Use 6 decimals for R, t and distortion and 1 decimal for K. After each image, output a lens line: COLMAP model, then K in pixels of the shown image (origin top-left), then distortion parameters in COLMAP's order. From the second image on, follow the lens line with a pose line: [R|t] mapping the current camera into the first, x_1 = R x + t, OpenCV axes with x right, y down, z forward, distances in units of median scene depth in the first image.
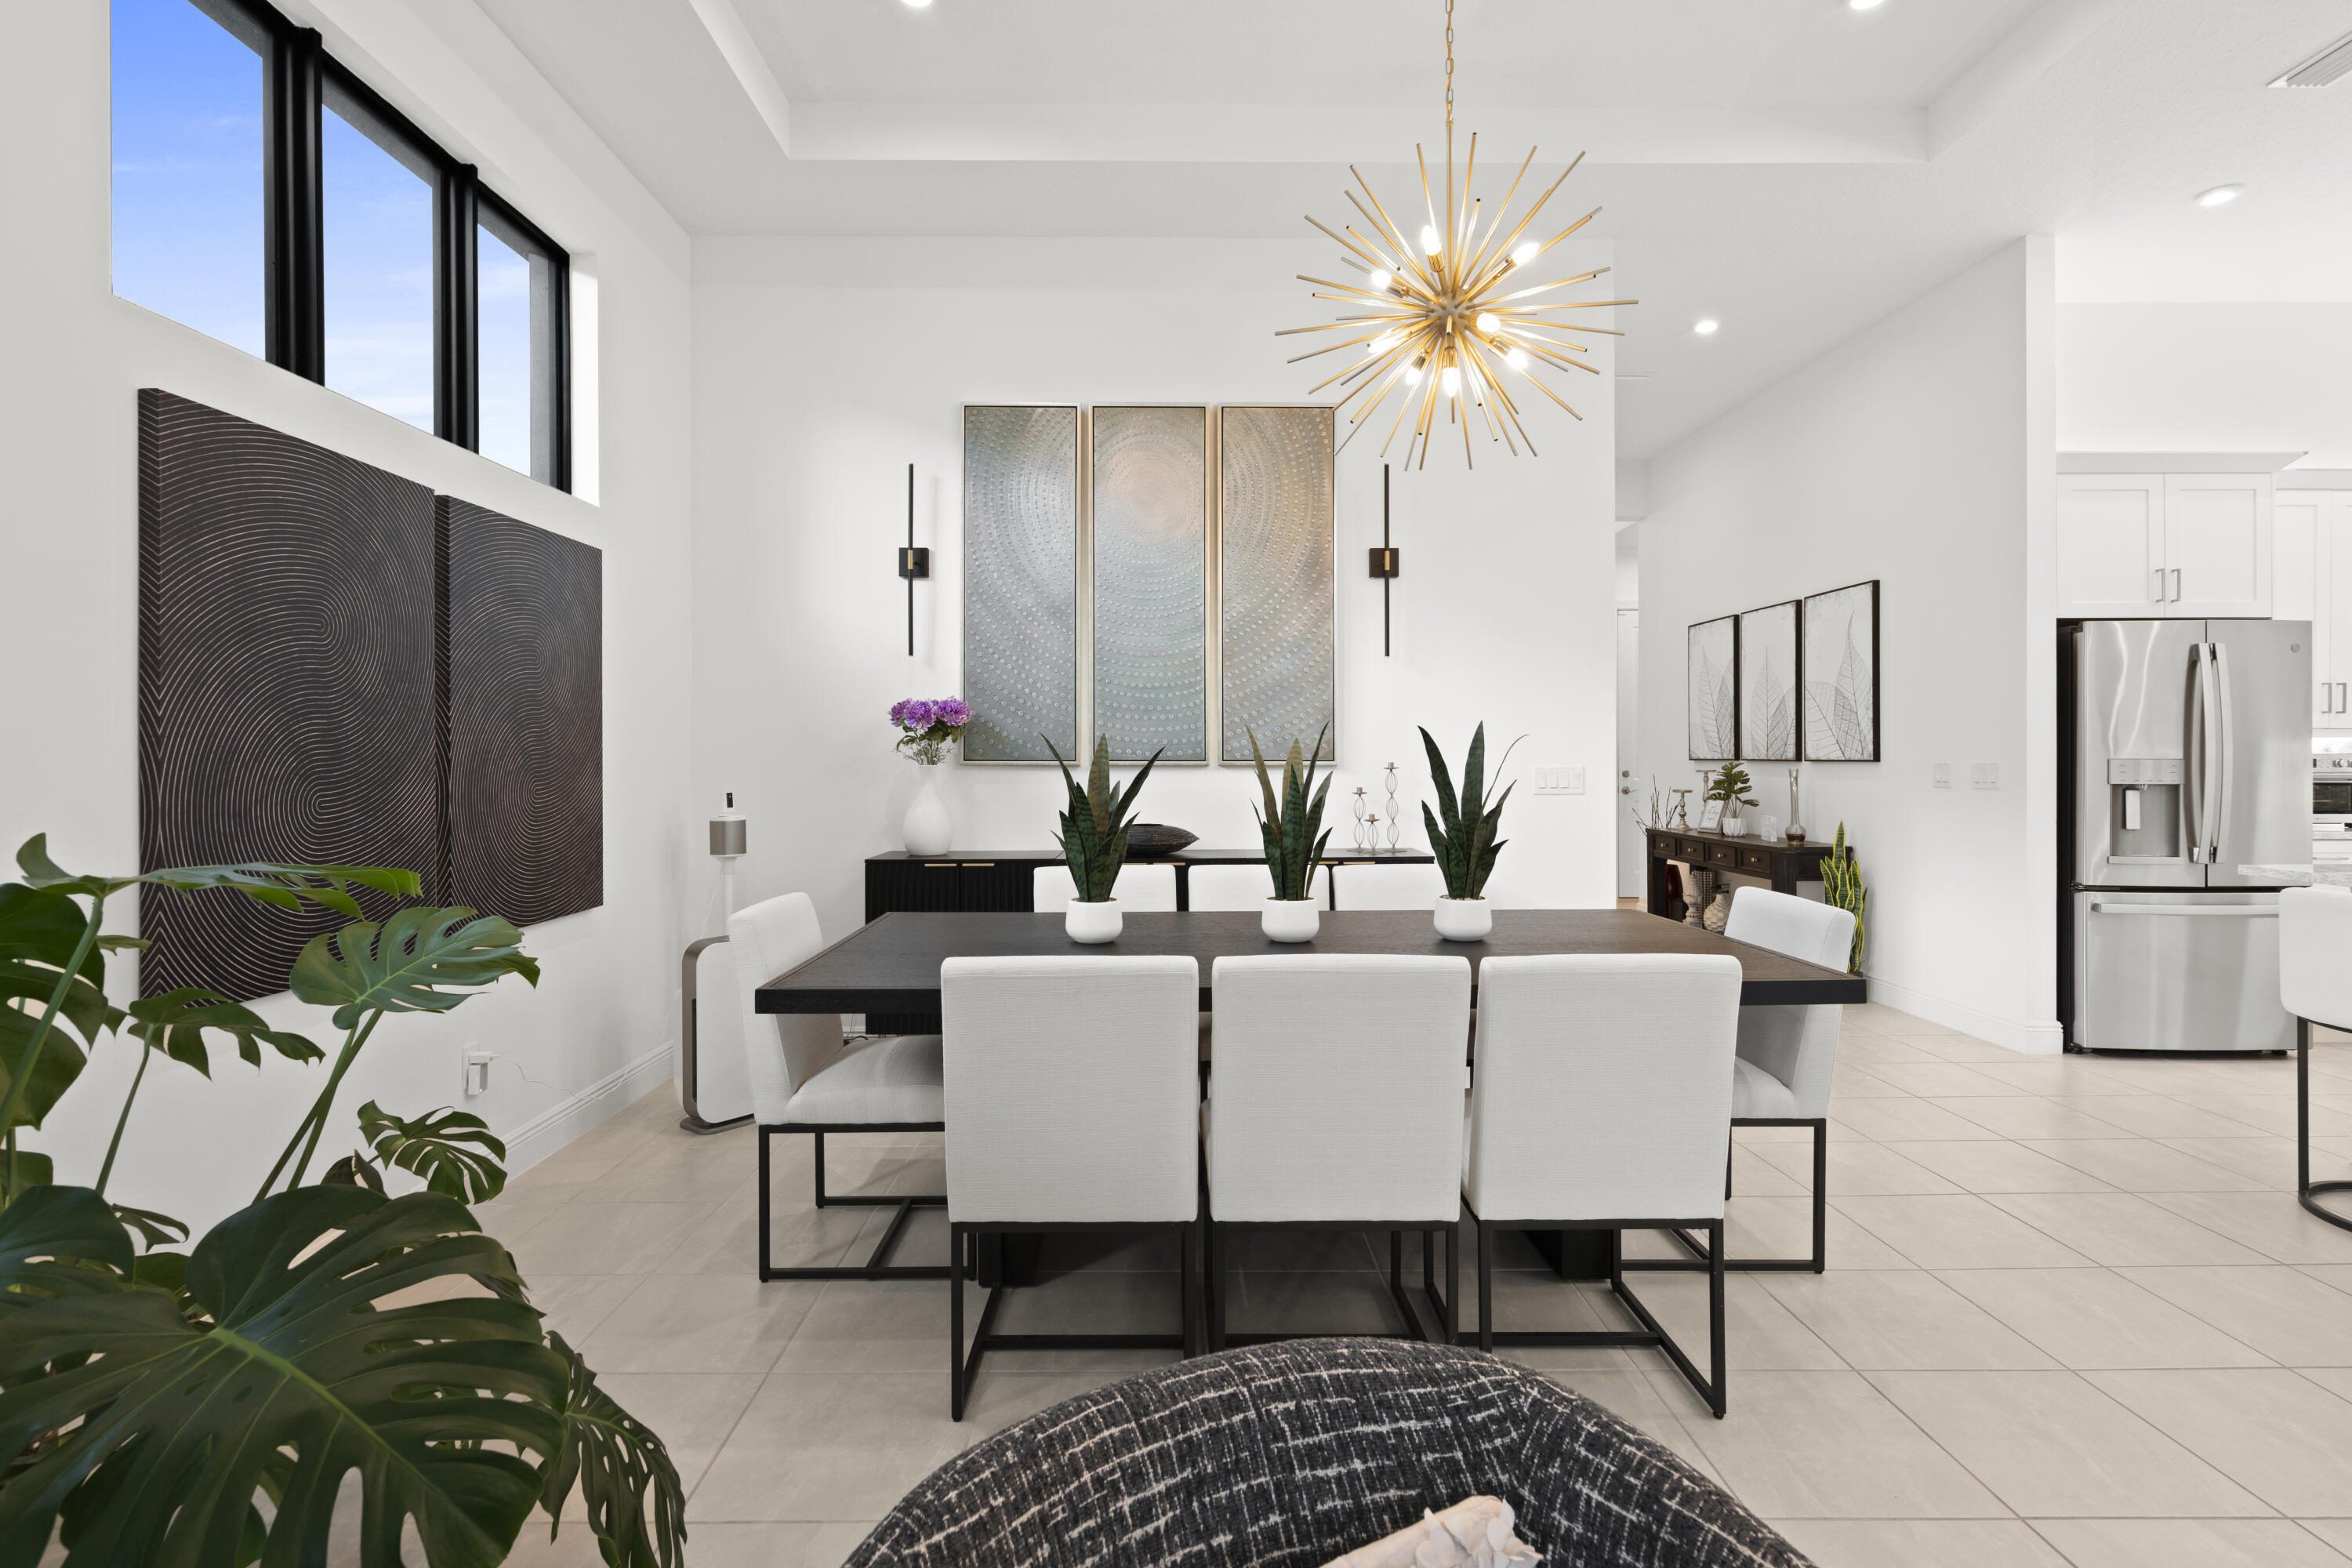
lens RADIAL K [[1122.4, 0, 1169.1], [0, 1122.4, 756.7], [0, 0, 1]] dist [-0.002633, 0.004086]
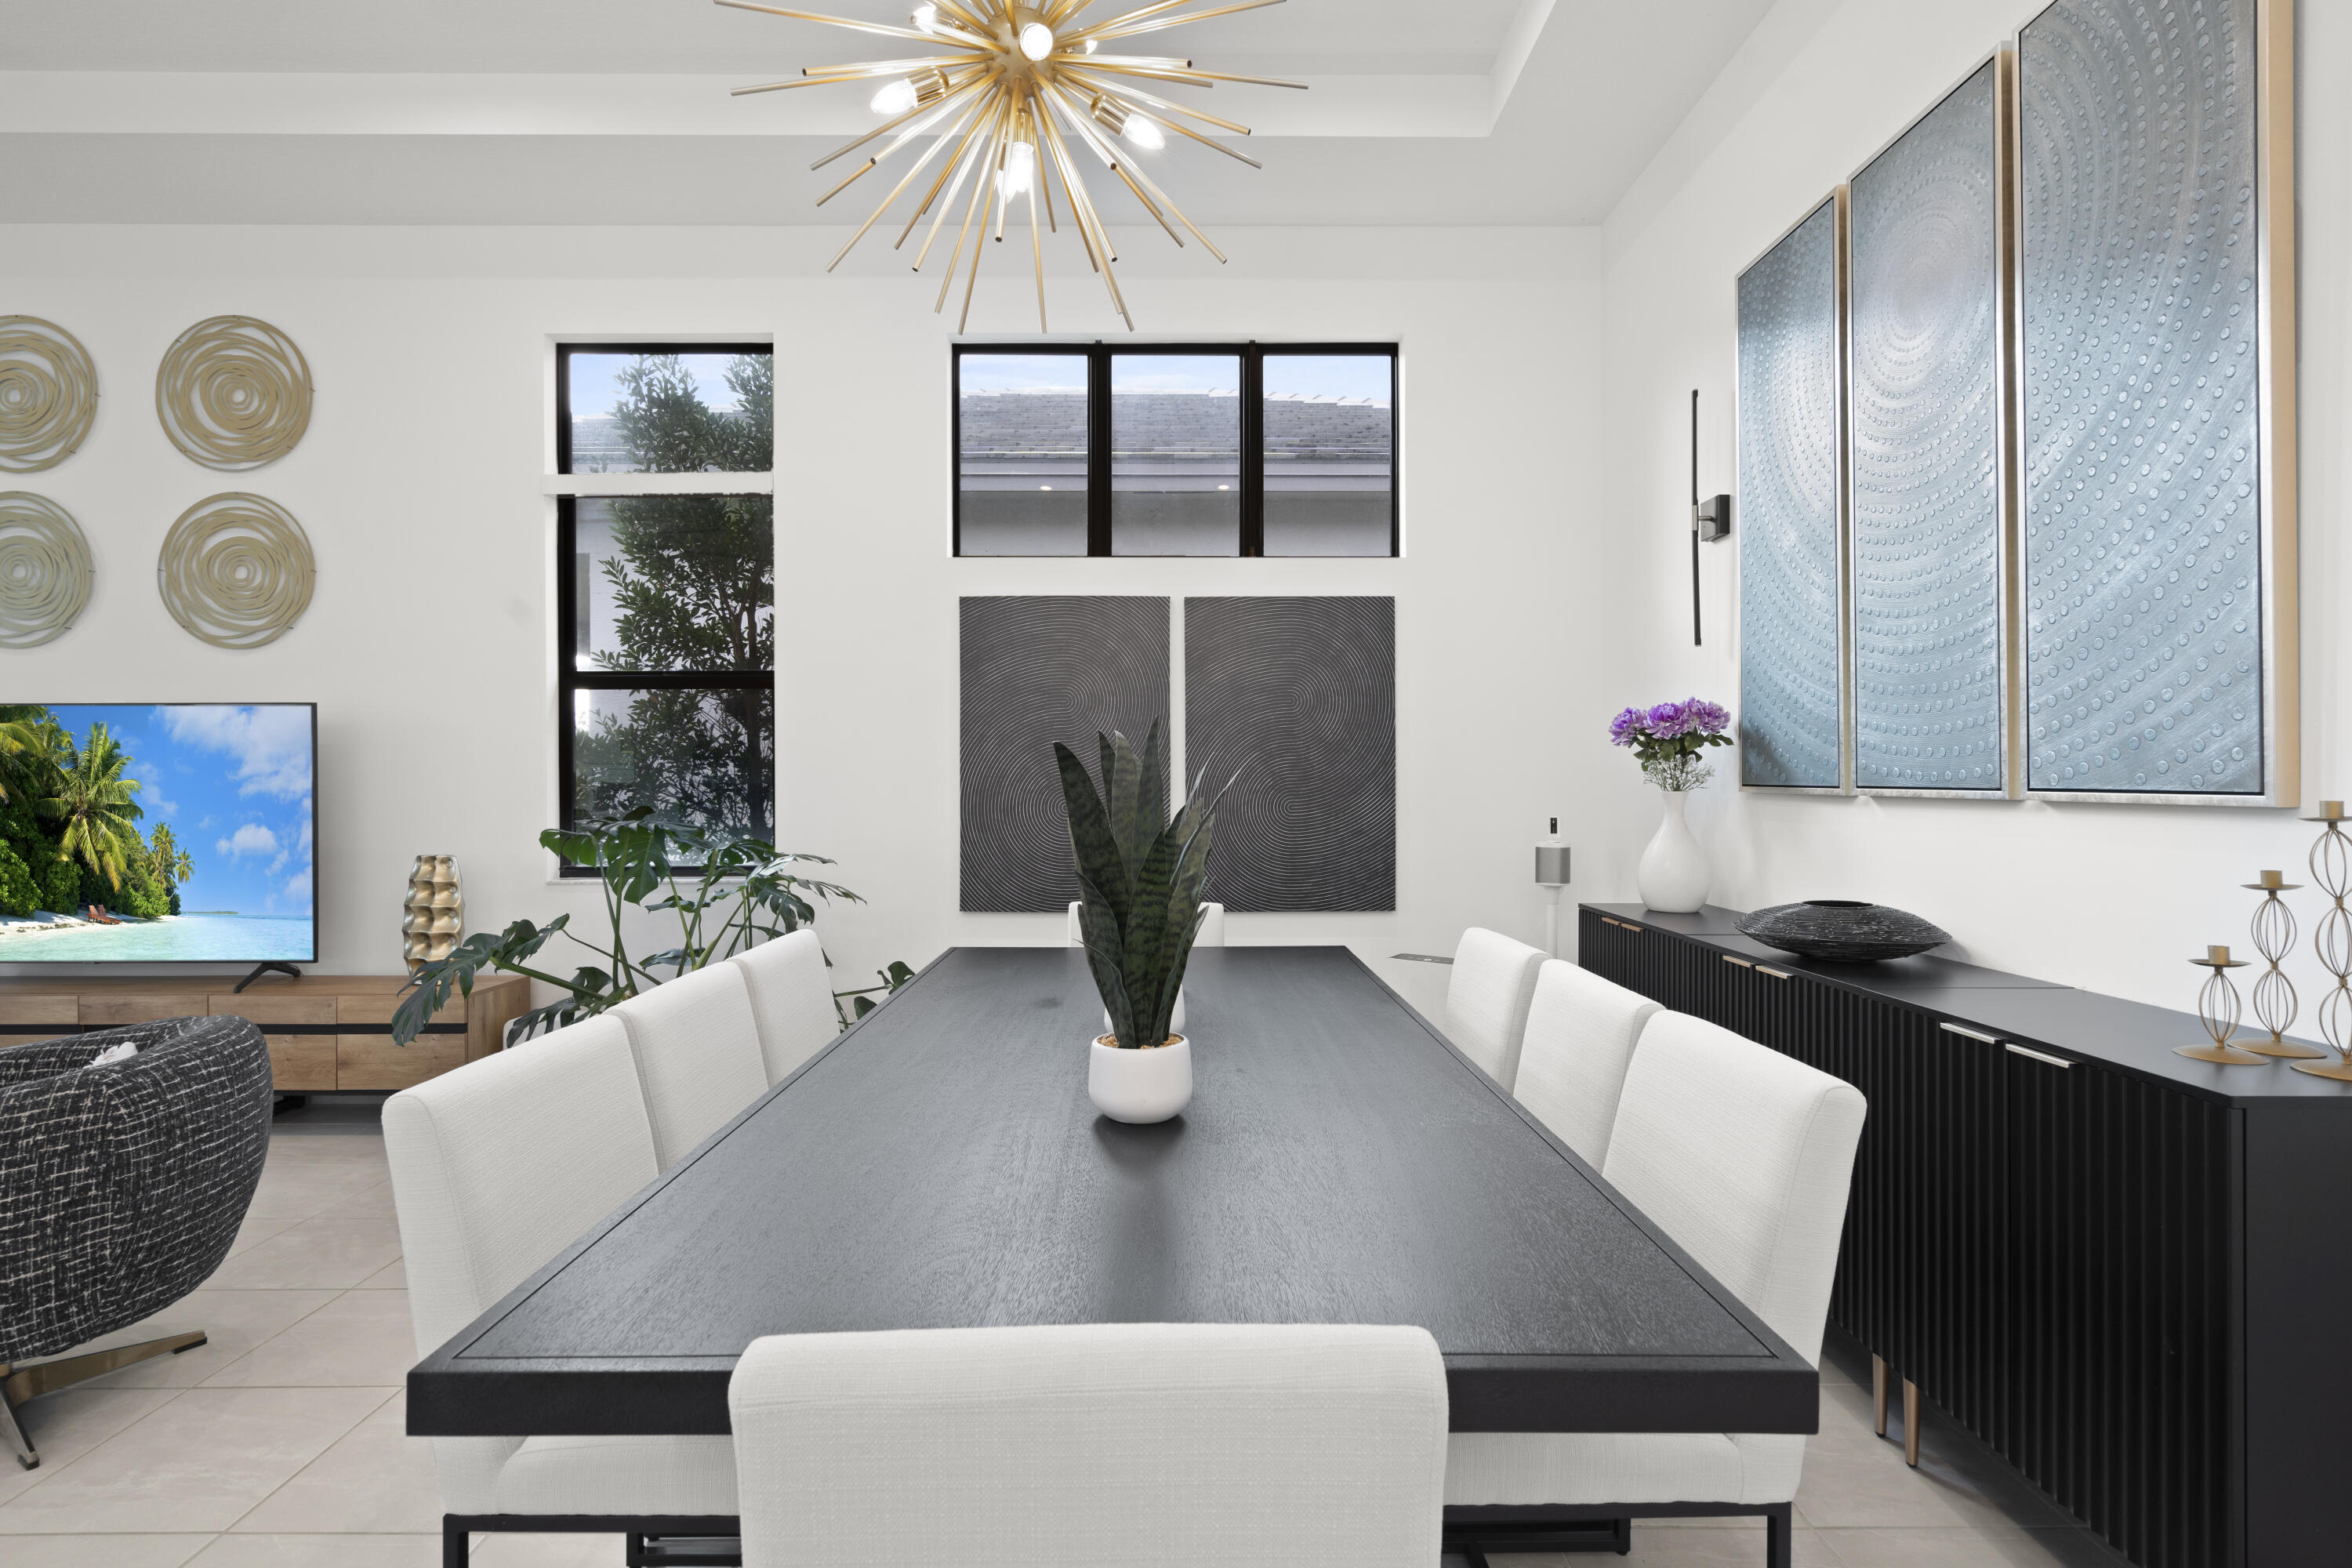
lens RADIAL K [[1122.4, 0, 1173.5], [0, 1122.4, 779.4], [0, 0, 1]] dist [-0.002633, 0.004086]
pose [[-0.005161, 0.001689, -0.999985, 0.520419], [-0.000882, 0.999998, 0.001694, -0.001488], [0.999986, 0.000890, -0.005160, 0.655063]]
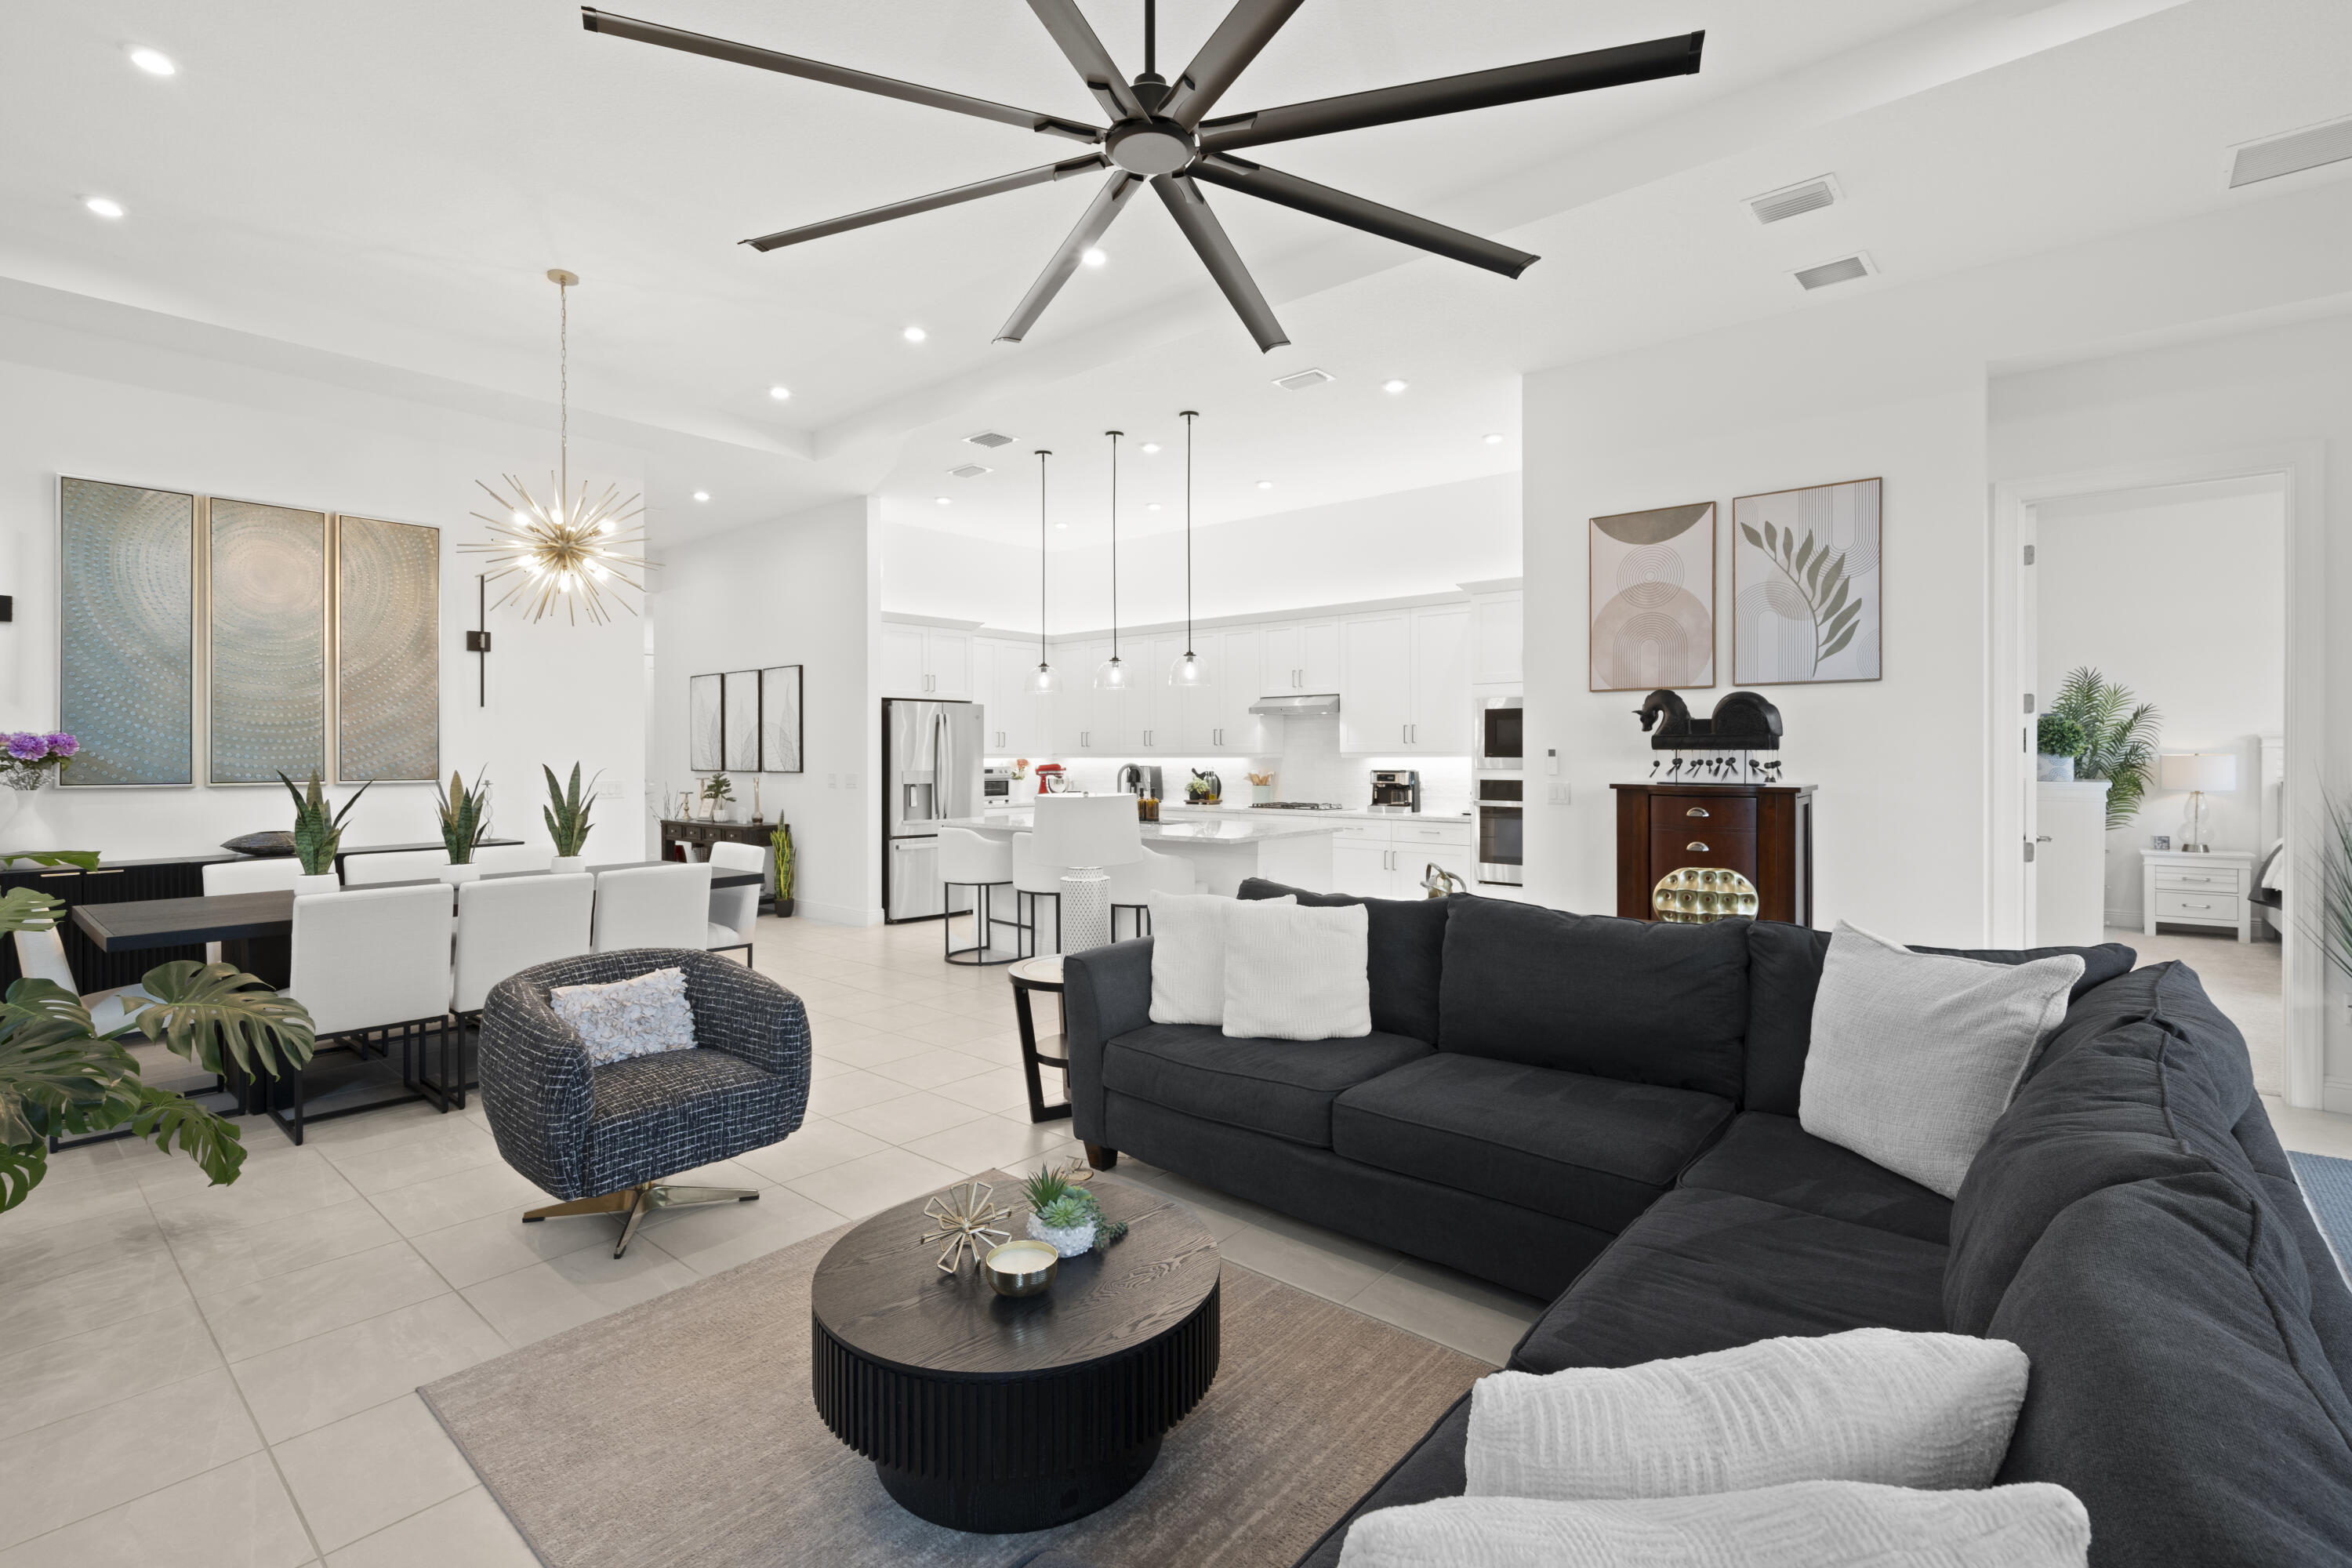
lens RADIAL K [[1072.2, 0, 1179.0], [0, 1072.2, 753.6], [0, 0, 1]] dist [-0.000846, 0.001692]
pose [[0.651807, -0.000084, 0.758385, -0.270306], [0.002383, 0.999995, -0.001938, -0.024161], [-0.758381, 0.003070, 0.651804, -0.586241]]
